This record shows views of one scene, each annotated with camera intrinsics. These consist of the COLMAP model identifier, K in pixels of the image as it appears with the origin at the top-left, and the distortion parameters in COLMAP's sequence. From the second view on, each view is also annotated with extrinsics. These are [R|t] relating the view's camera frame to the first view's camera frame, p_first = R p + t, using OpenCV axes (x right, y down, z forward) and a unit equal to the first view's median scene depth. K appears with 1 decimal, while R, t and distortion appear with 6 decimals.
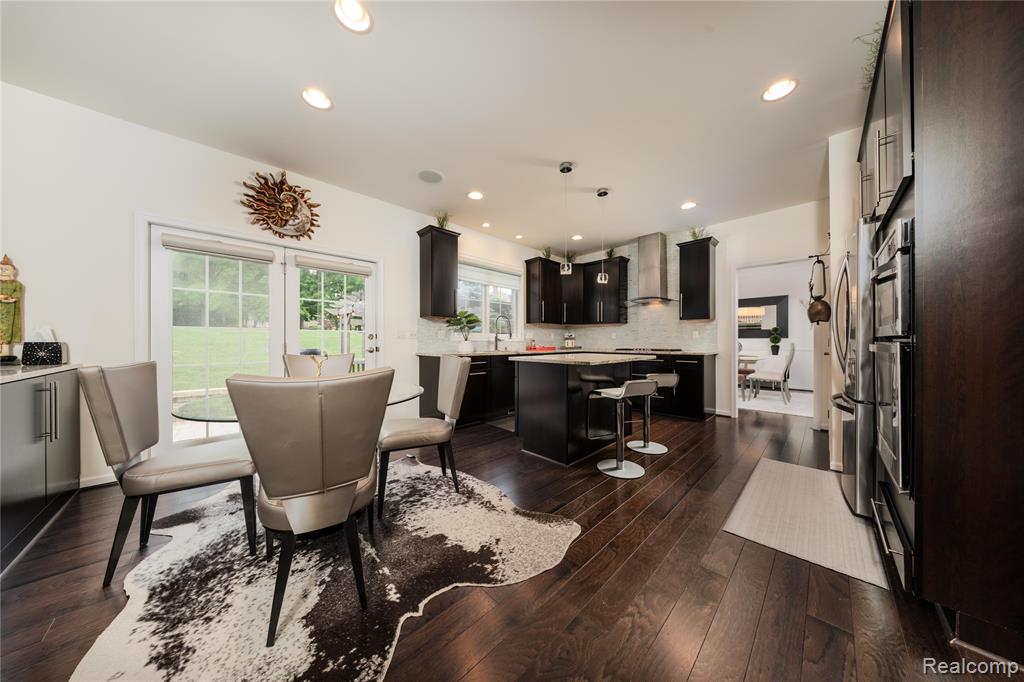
lens RADIAL K [[307.5, 0, 512.0], [0, 307.5, 341.0], [0, 0, 1]] dist [-0.000077, -0.000065]
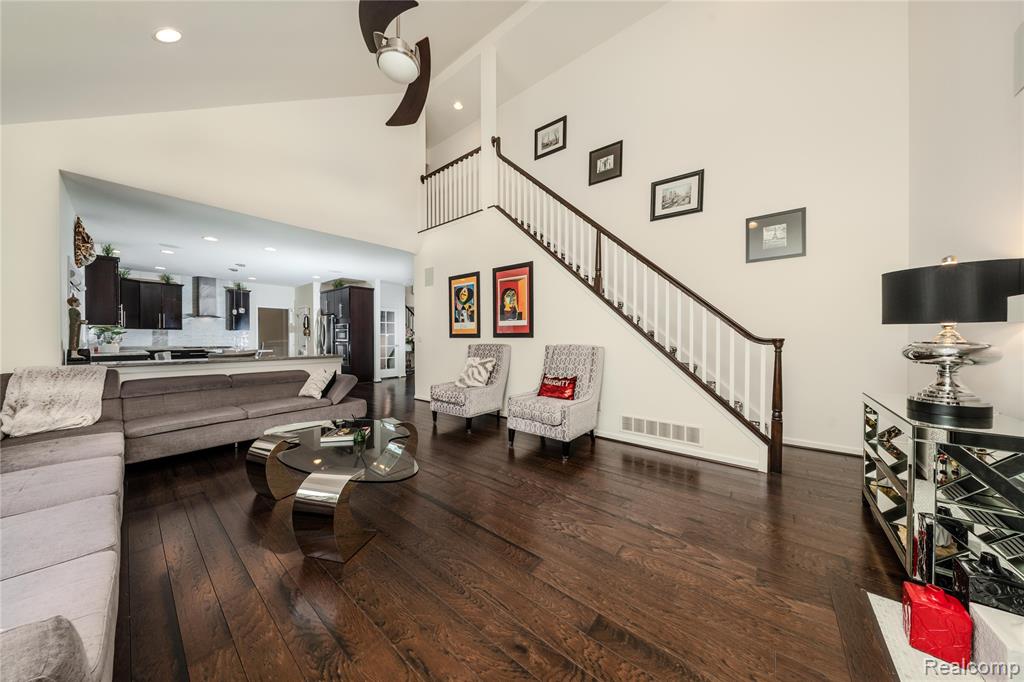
lens RADIAL K [[311.1, 0, 512.0], [0, 311.1, 341.0], [0, 0, 1]] dist [-0.000352, -0.000052]
pose [[-0.117678, -0.007208, 0.993026, -2.299237], [-0.004282, 0.999968, 0.006750, -0.036920], [-0.993043, -0.003458, -0.117705, -0.686606]]
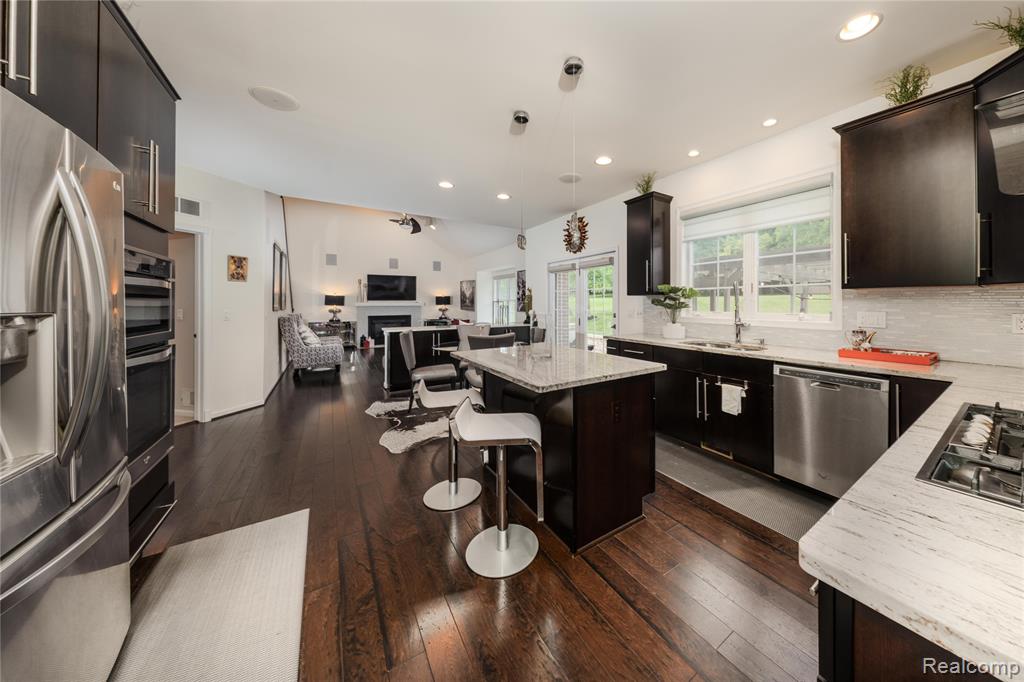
lens RADIAL K [[334.5, 0, 568.3], [0, 334.5, 303.0], [0, 0, 1]] dist [-0.000450, -0.000043]
pose [[-0.152794, 0.000112, -0.988258, 1.005905], [0.006705, 0.999977, -0.000923, -0.072012], [0.988235, -0.006768, -0.152792, 1.229903]]
